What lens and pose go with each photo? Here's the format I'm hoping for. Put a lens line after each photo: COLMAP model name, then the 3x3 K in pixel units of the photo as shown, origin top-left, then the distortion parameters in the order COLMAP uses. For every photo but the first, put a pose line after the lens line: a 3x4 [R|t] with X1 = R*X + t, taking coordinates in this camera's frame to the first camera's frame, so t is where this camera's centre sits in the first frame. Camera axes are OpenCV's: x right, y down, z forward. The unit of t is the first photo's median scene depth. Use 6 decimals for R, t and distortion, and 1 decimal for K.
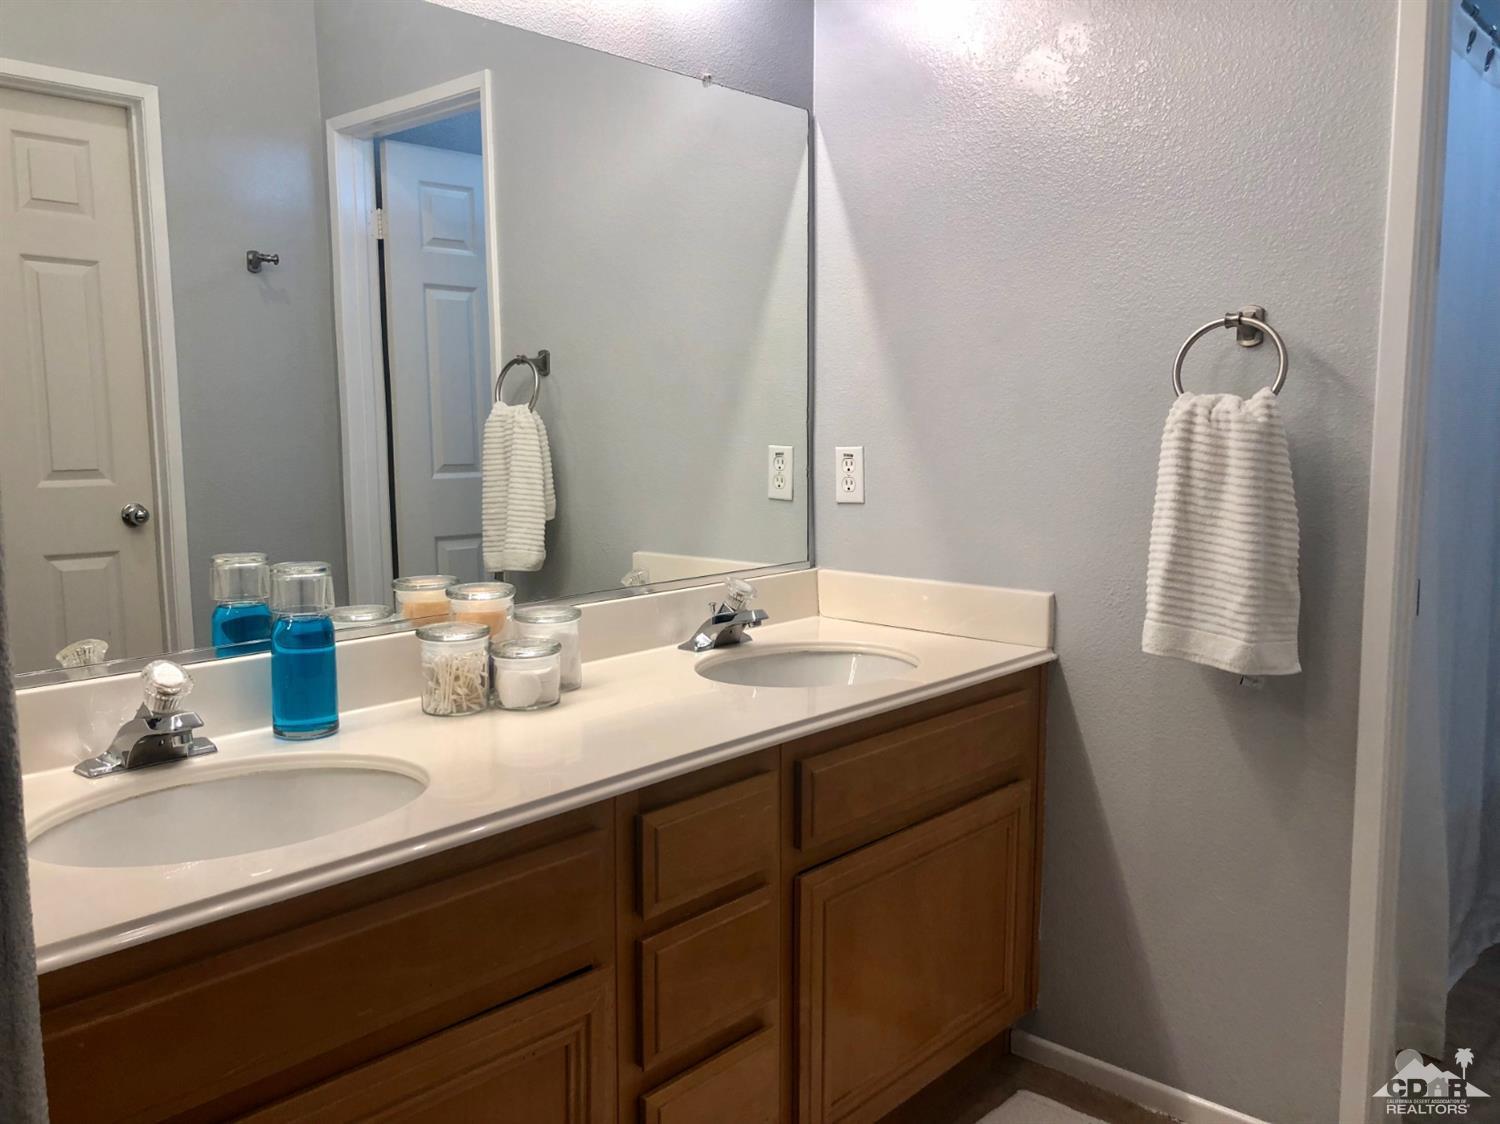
lens RADIAL K [[1234.5, 0, 756.7], [0, 1234.5, 560.6], [0, 0, 1]] dist [0.063990, -0.063183]
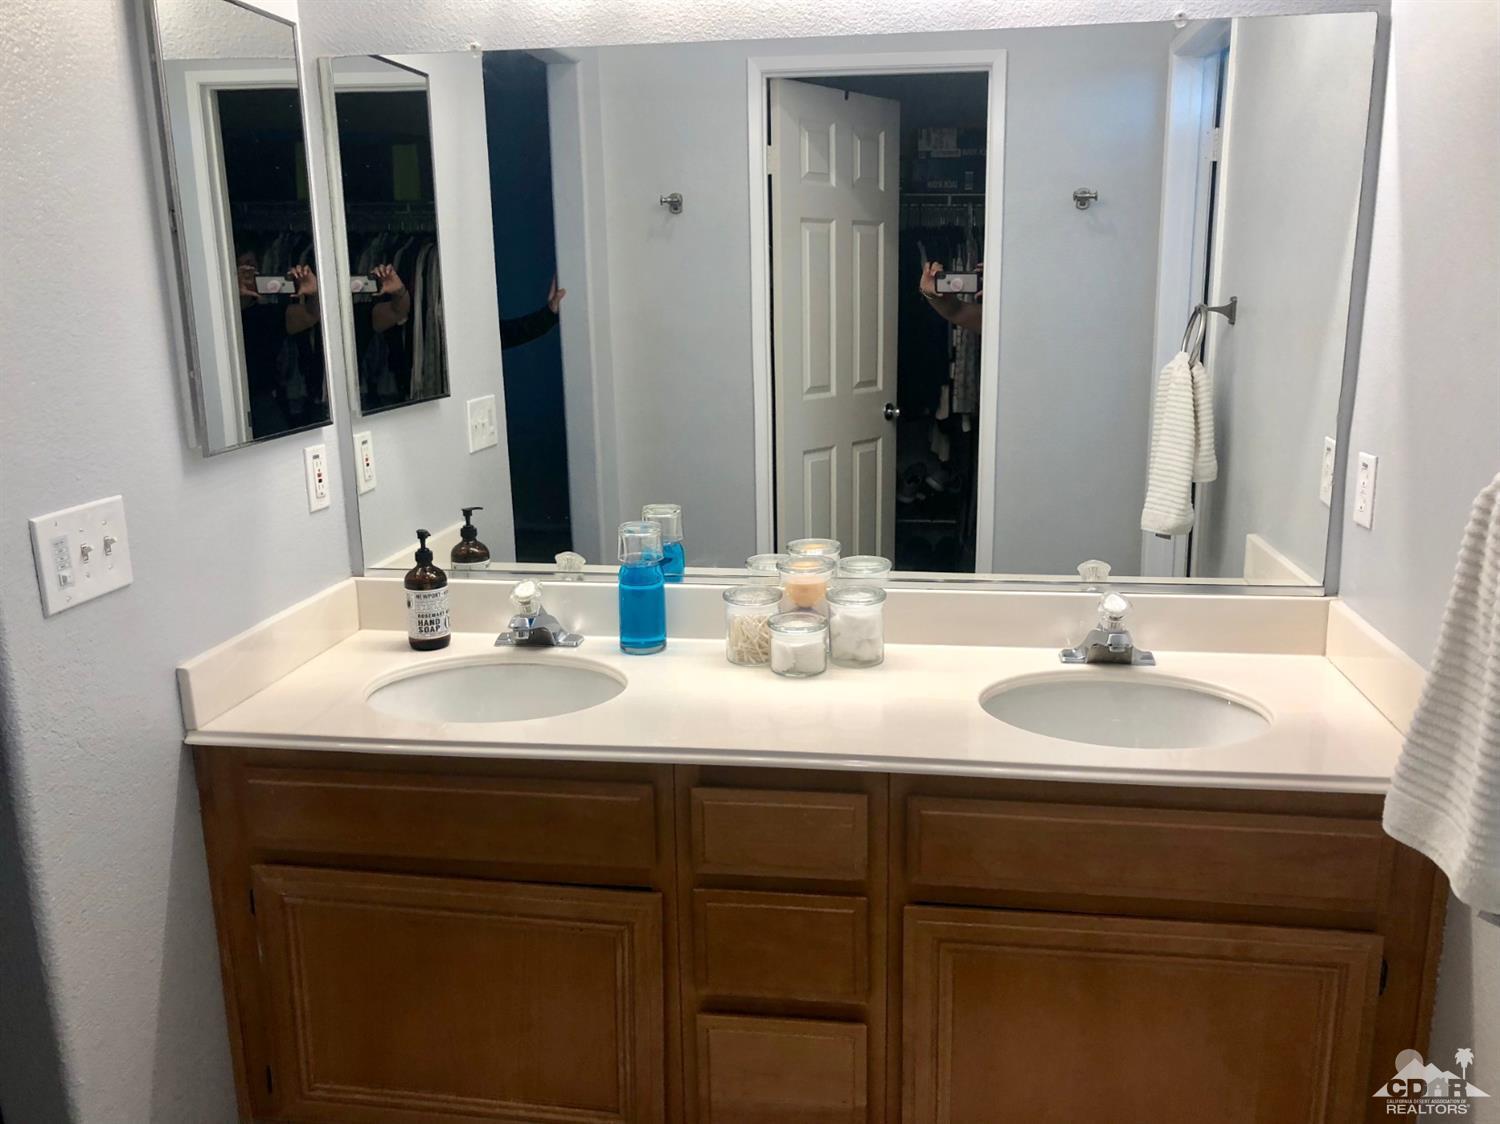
lens RADIAL K [[1234.5, 0, 755.7], [0, 1234.5, 569.1], [0, 0, 1]] dist [0.063990, -0.063183]
pose [[0.551036, 0.188468, -0.812920, 0.695161], [-0.084425, 0.981755, 0.170383, -0.165212], [0.830200, -0.025256, 0.556893, 0.322637]]
